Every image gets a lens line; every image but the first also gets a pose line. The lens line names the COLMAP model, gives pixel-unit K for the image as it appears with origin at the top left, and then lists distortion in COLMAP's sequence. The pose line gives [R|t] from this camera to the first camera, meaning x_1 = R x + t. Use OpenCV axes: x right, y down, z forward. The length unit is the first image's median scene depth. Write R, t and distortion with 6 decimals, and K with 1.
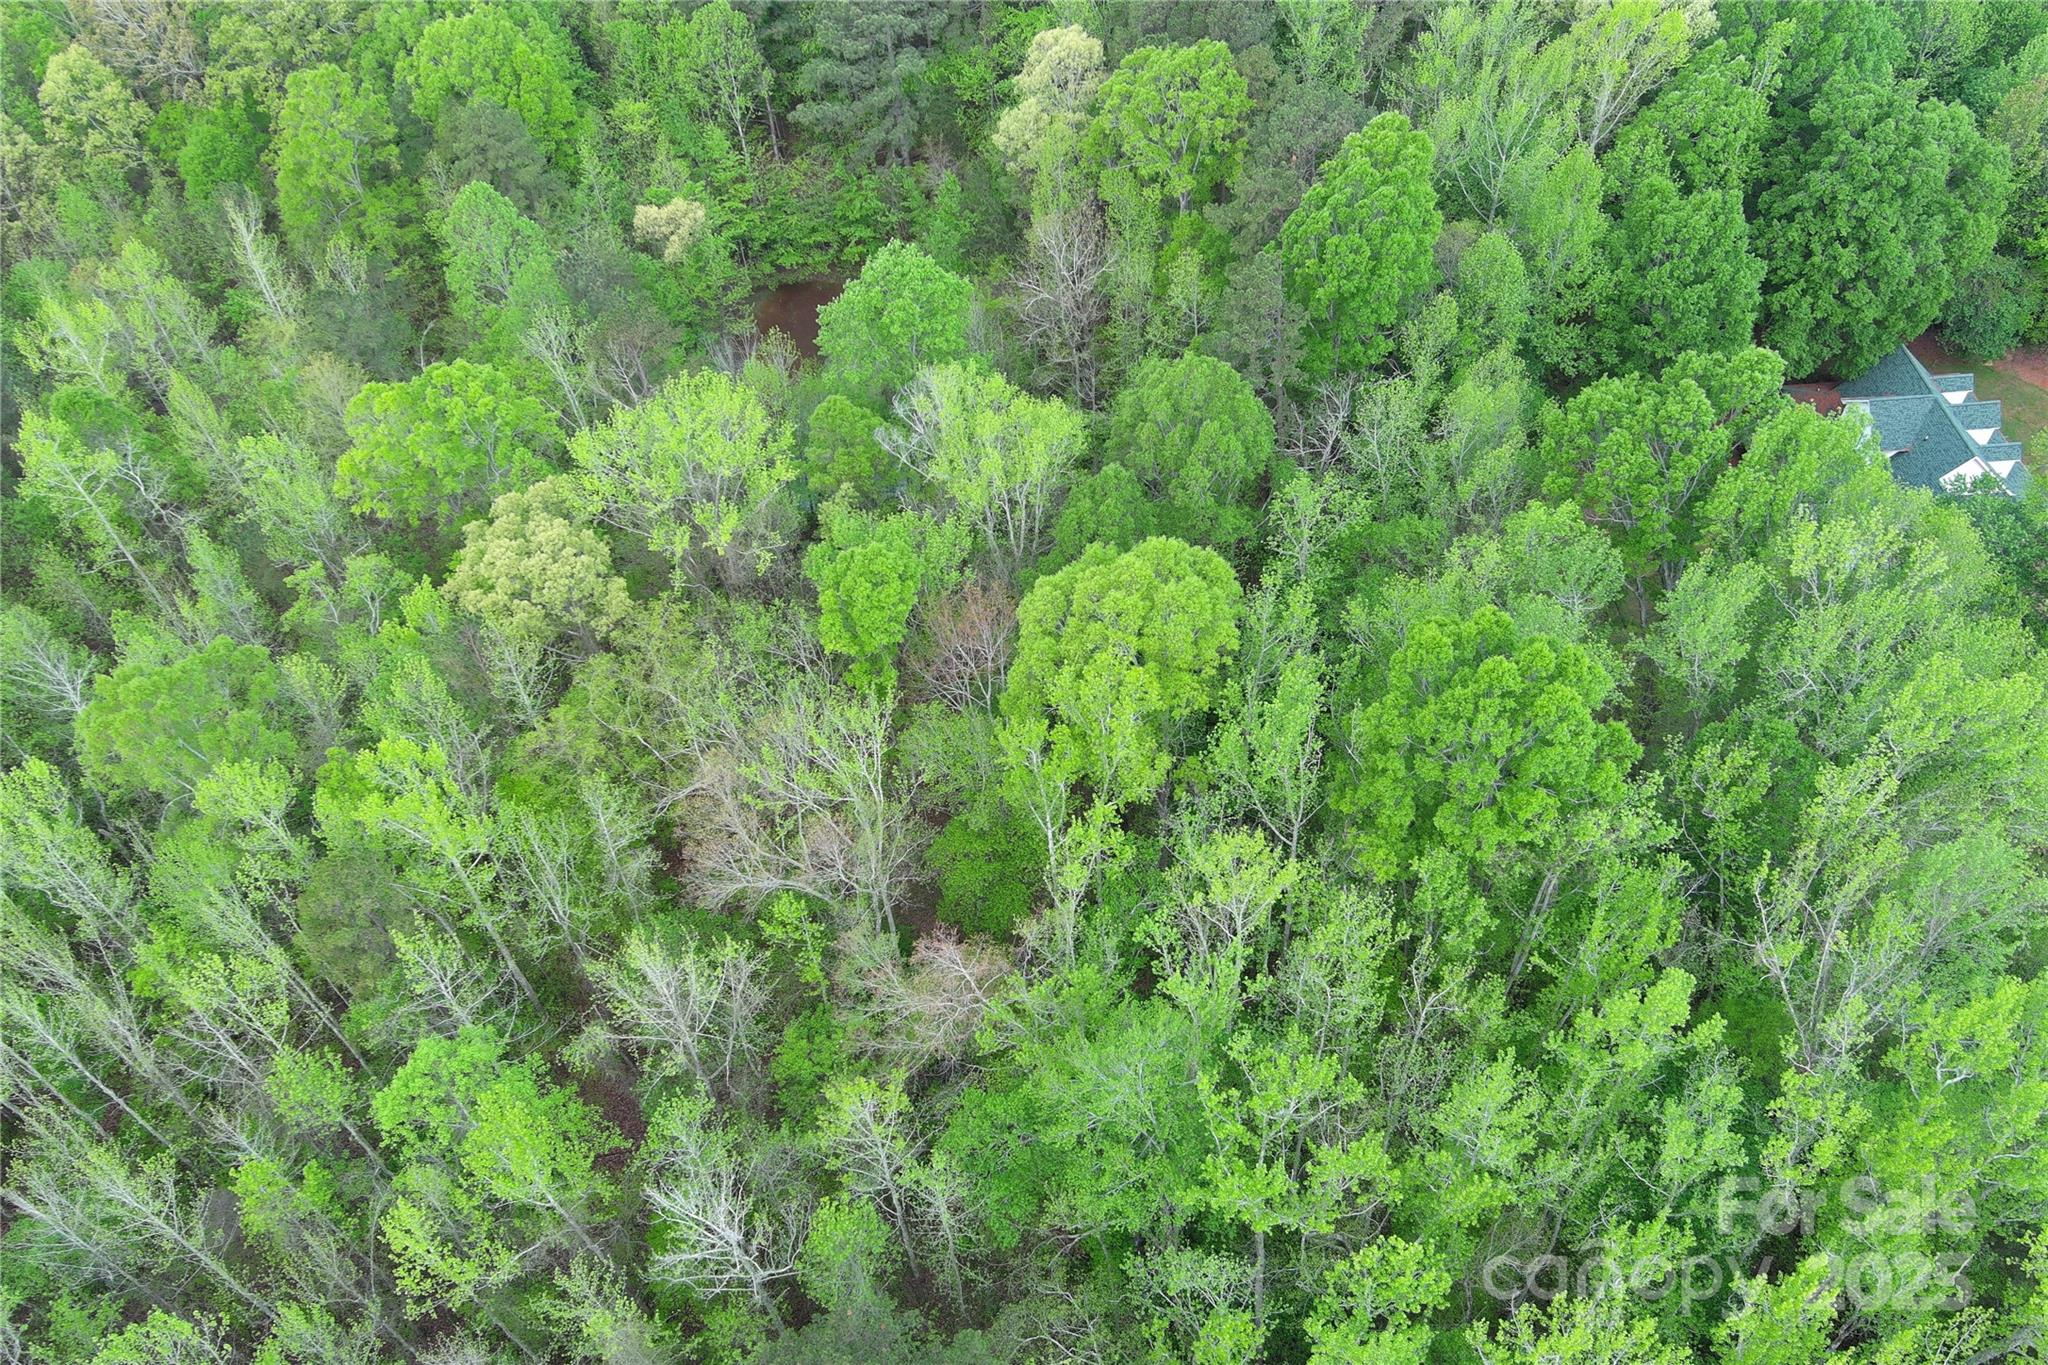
lens RADIAL K [[1599.2, 0, 1030.6], [0, 1599.2, 688.1], [0, 0, 1]] dist [0.021765, -0.009607]
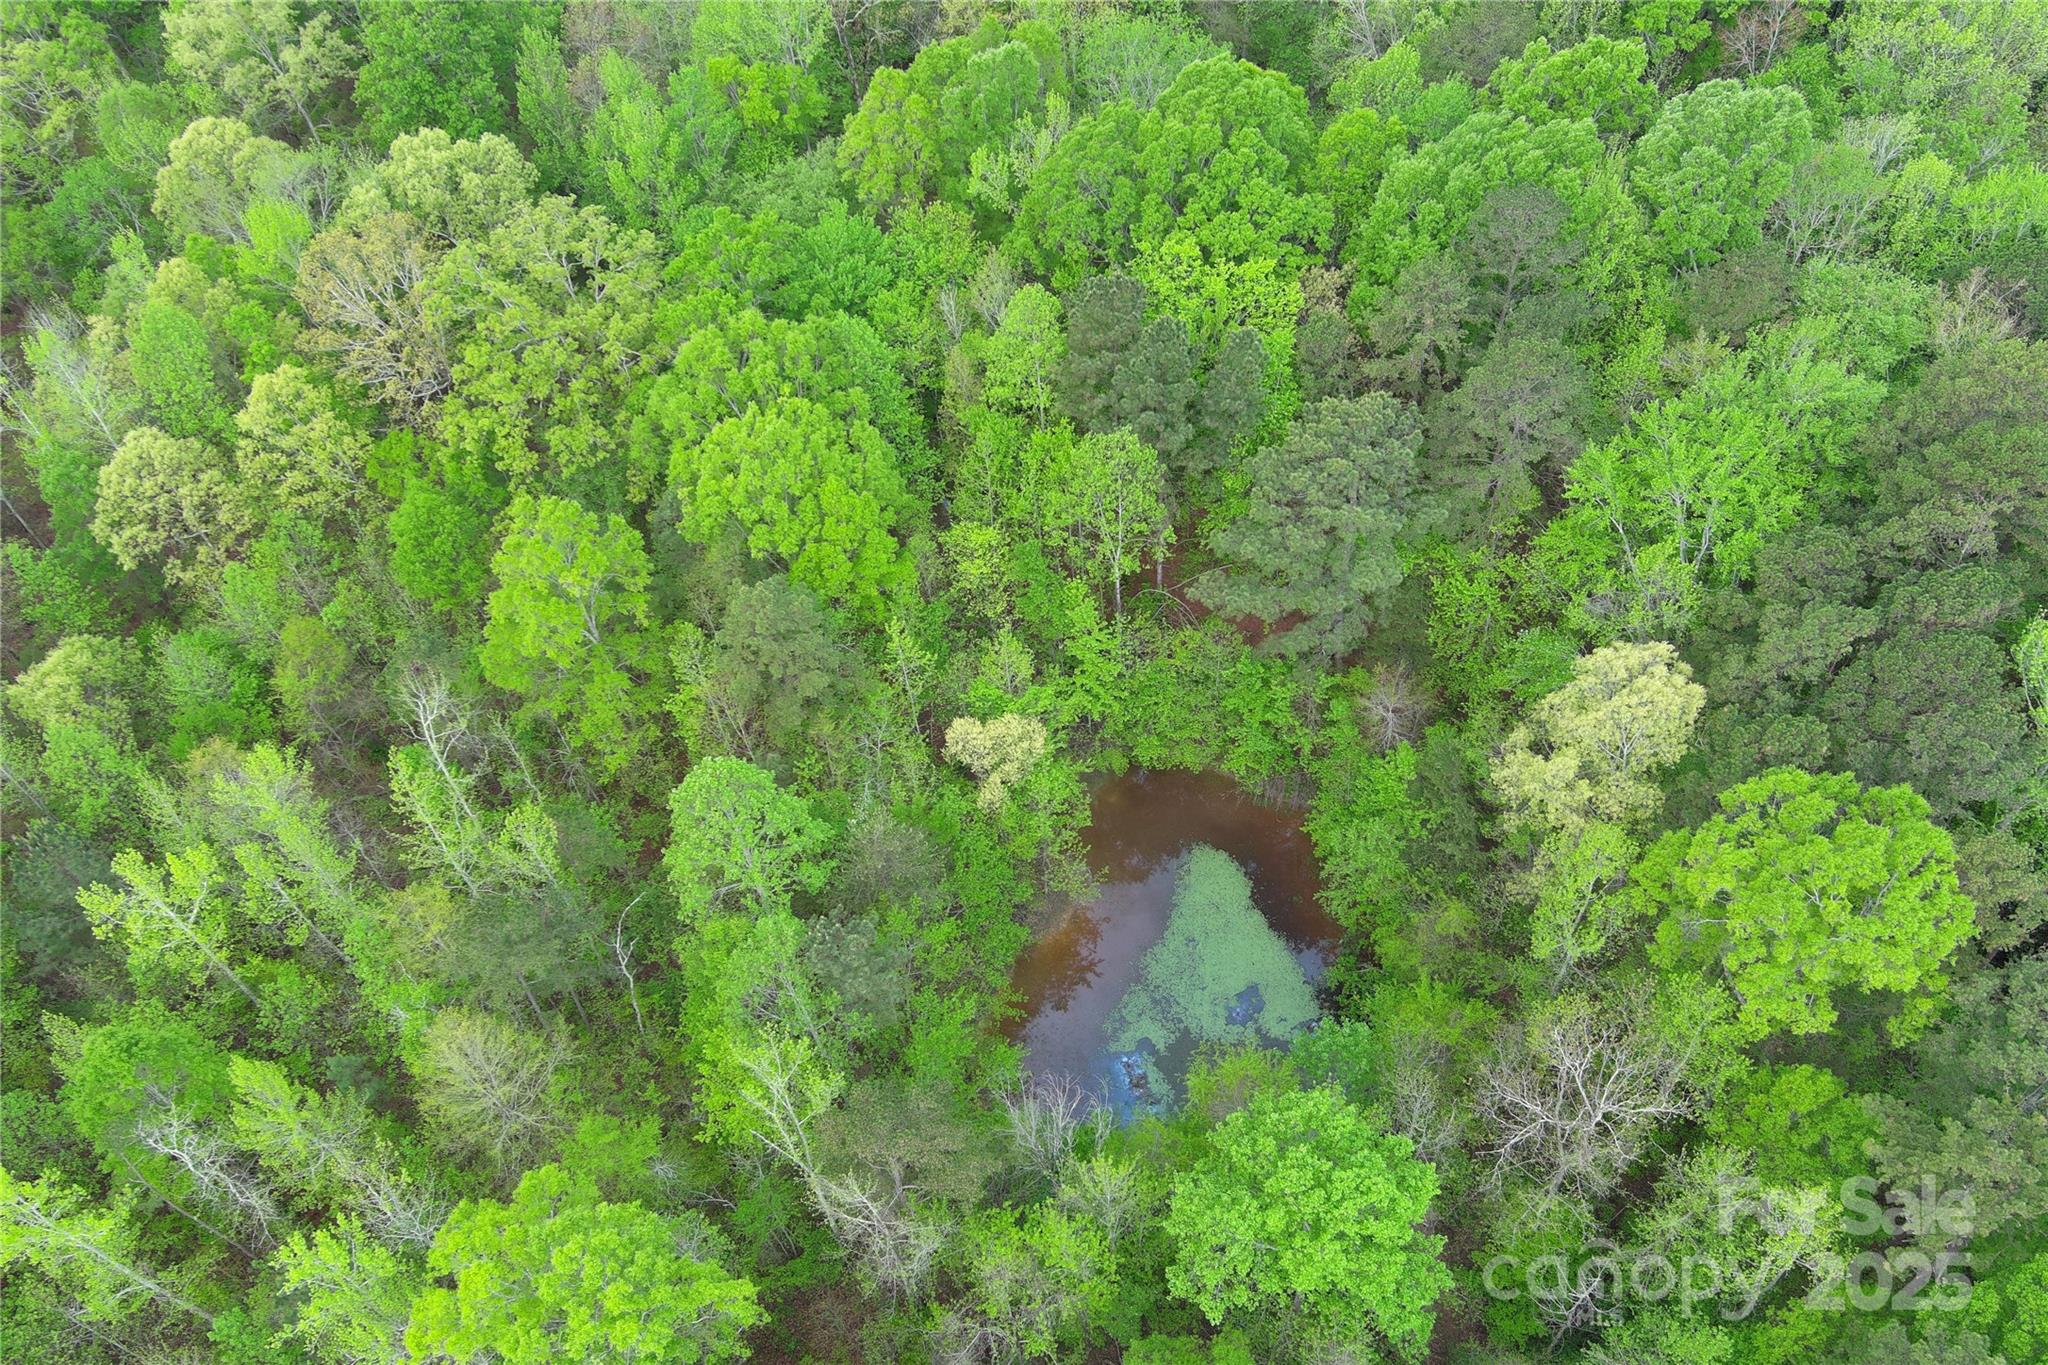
lens RADIAL K [[1599.2, 0, 1020.4], [0, 1599.2, 684.7], [0, 0, 1]] dist [0.021765, -0.009607]
pose [[0.966605, 0.189066, -0.172997, -0.096243], [-0.174933, 0.980109, 0.093727, -0.380333], [0.187277, -0.060334, 0.980453, 0.310667]]
